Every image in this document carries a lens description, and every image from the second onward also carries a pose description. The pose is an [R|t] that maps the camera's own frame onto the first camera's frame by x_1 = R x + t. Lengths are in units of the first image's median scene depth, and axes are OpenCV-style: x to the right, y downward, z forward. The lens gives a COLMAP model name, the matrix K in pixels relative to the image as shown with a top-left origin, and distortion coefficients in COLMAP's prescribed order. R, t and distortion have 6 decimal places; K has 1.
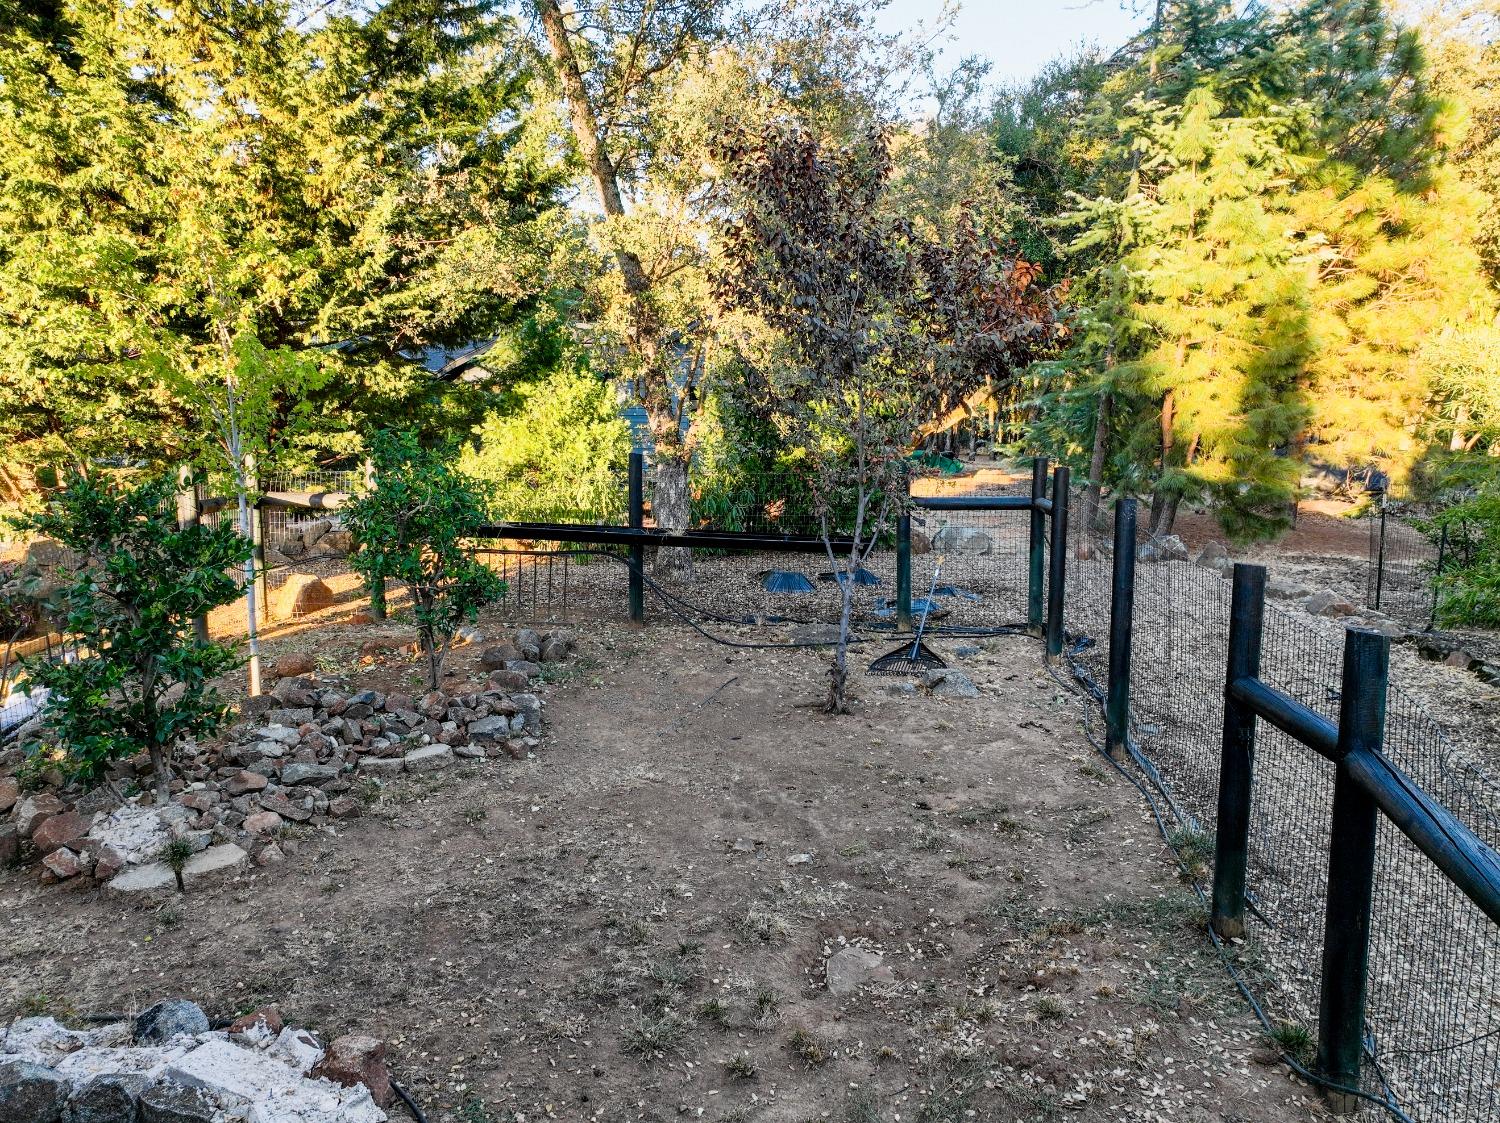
lens RADIAL K [[1056.6, 0, 750.0], [0, 1056.6, 561.5], [0, 0, 1]] dist [0.000857, 0.007197]
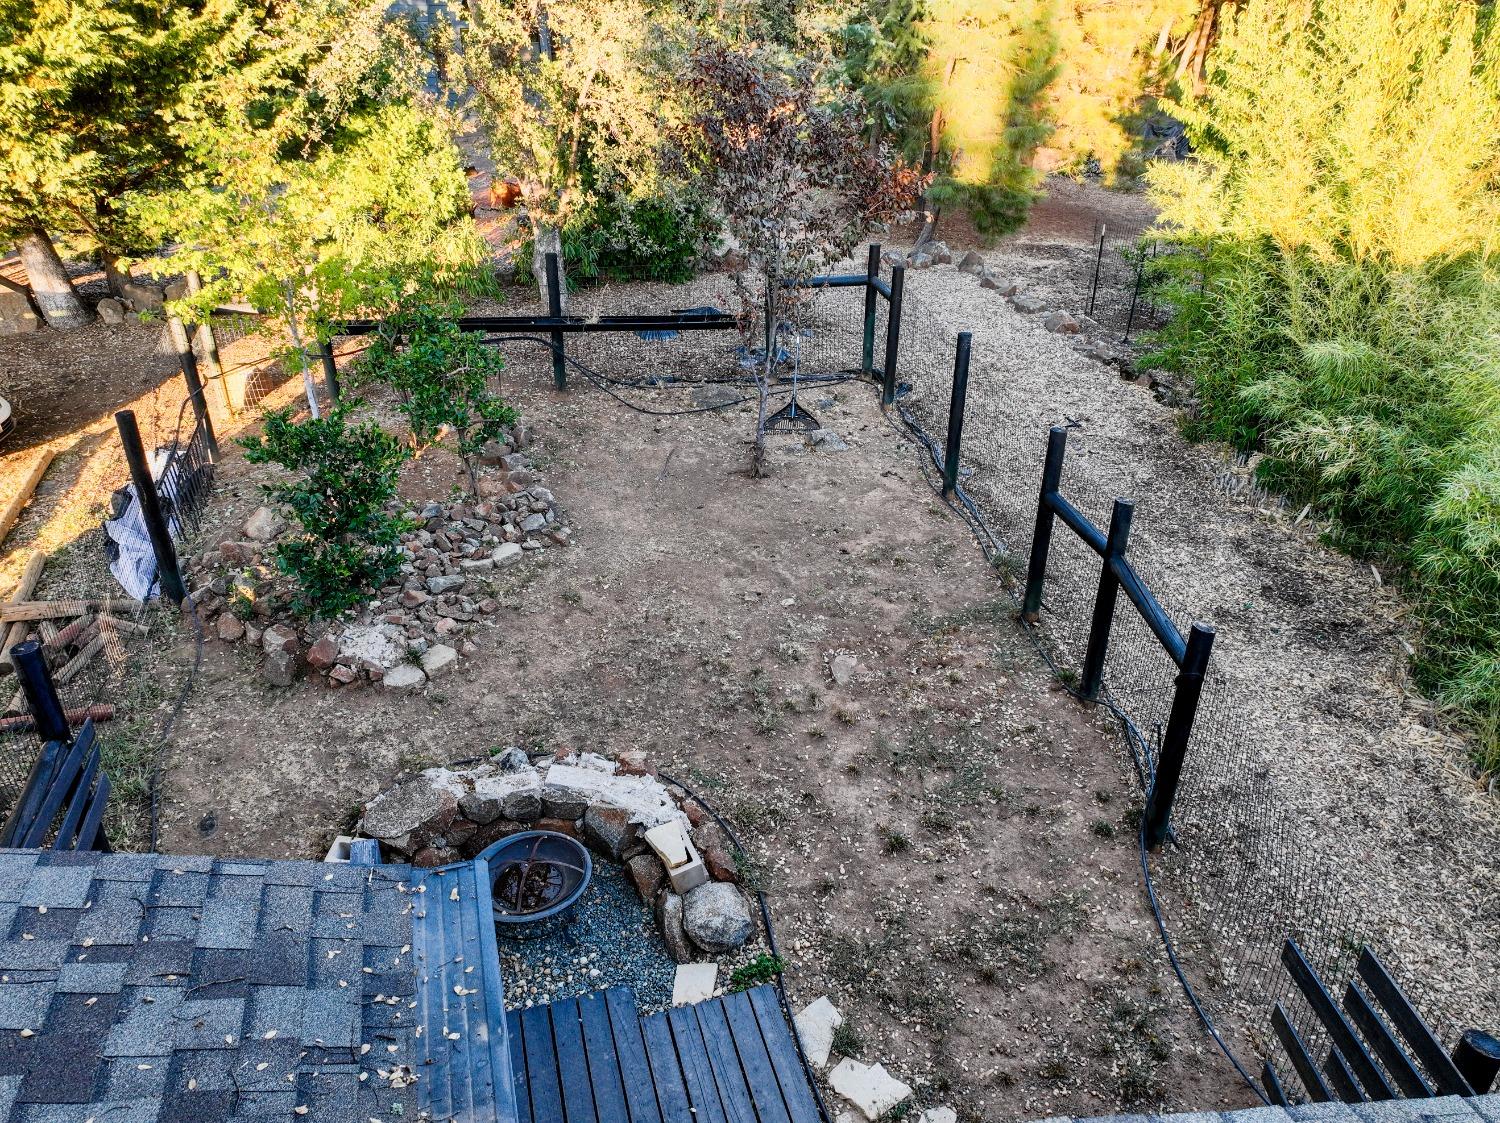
lens RADIAL K [[1056.6, 0, 750.0], [0, 1056.6, 561.5], [0, 0, 1]] dist [0.000857, 0.007197]
pose [[0.964762, -0.120733, 0.233792, -0.364767], [0.027857, 0.930389, 0.365514, -0.357526], [-0.261647, -0.346121, 0.900967, -0.415515]]
